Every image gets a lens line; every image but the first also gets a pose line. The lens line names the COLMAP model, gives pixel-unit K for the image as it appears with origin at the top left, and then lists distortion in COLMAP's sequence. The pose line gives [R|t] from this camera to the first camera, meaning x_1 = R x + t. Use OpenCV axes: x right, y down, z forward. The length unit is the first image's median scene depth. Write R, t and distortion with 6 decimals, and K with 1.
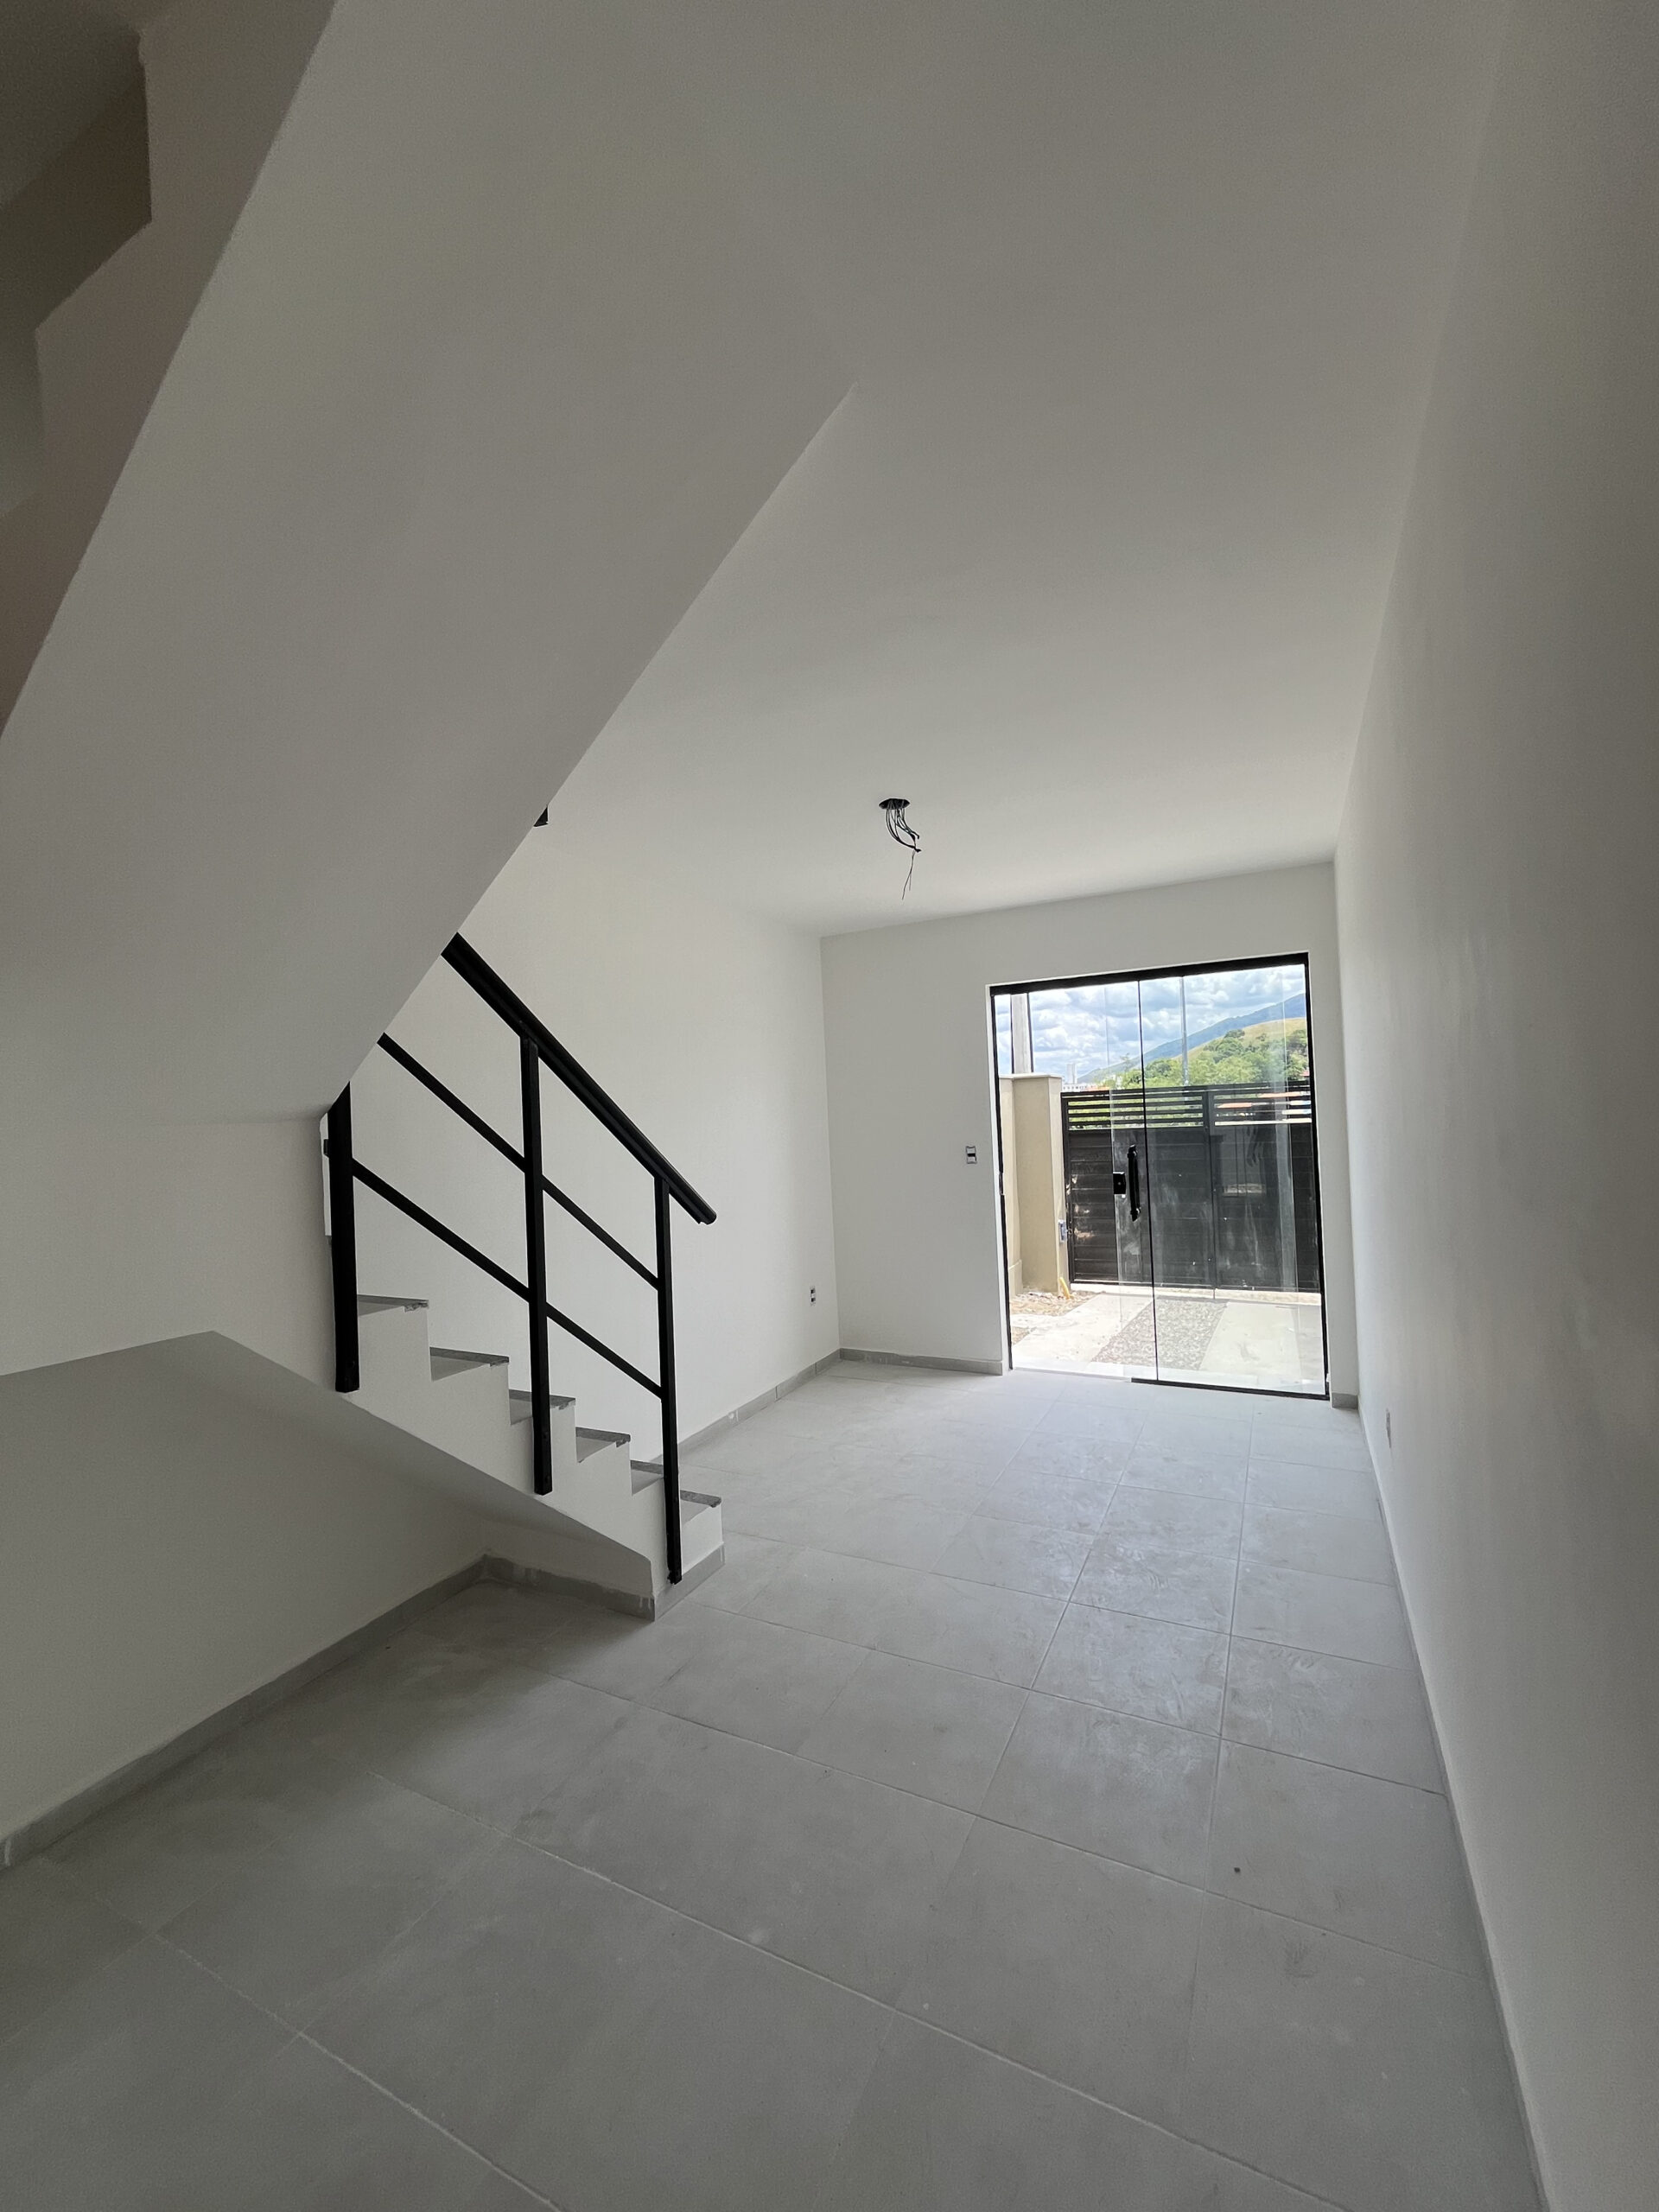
lens RADIAL K [[892.1, 0, 824.9], [0, 892.1, 1112.7], [0, 0, 1]] dist [-0.000540, 0.000036]
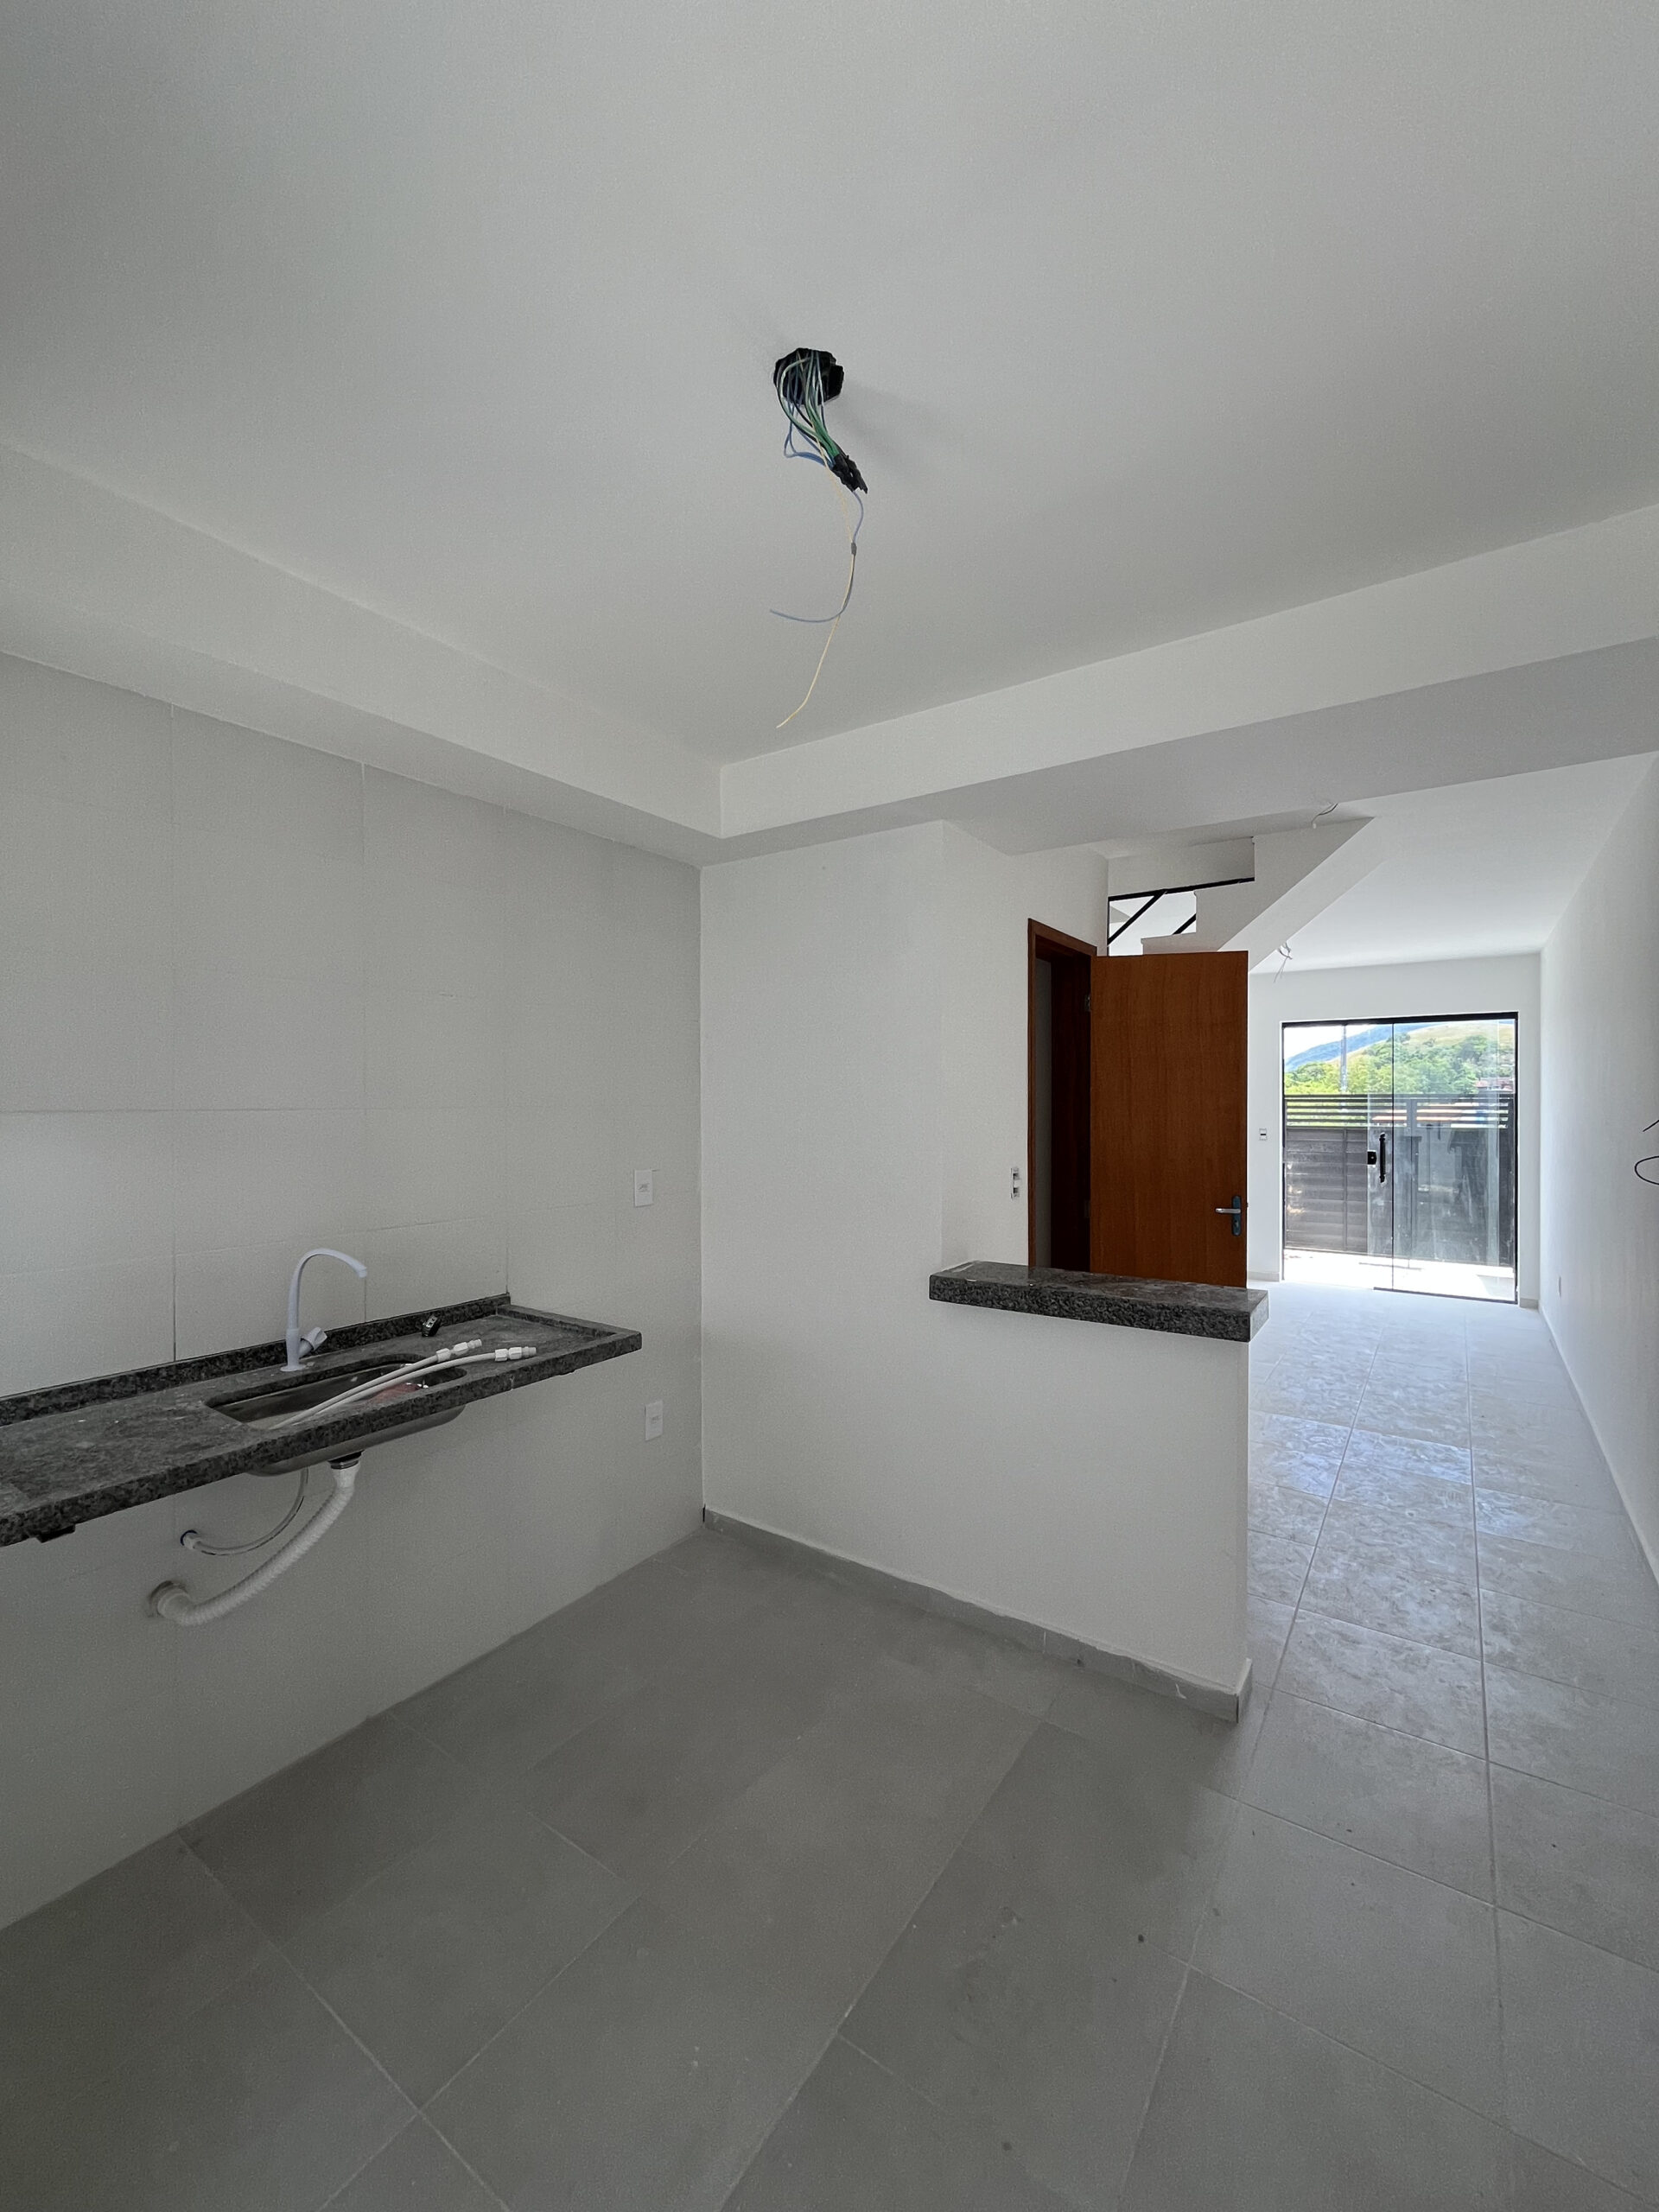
lens RADIAL K [[892.1, 0, 828.8], [0, 892.1, 1101.0], [0, 0, 1]] dist [-0.000540, 0.000036]
pose [[0.989624, 0.049212, -0.134993, -0.374954], [-0.048877, 0.998788, 0.005796, 0.019499], [0.135115, 0.000863, 0.990830, -0.610776]]
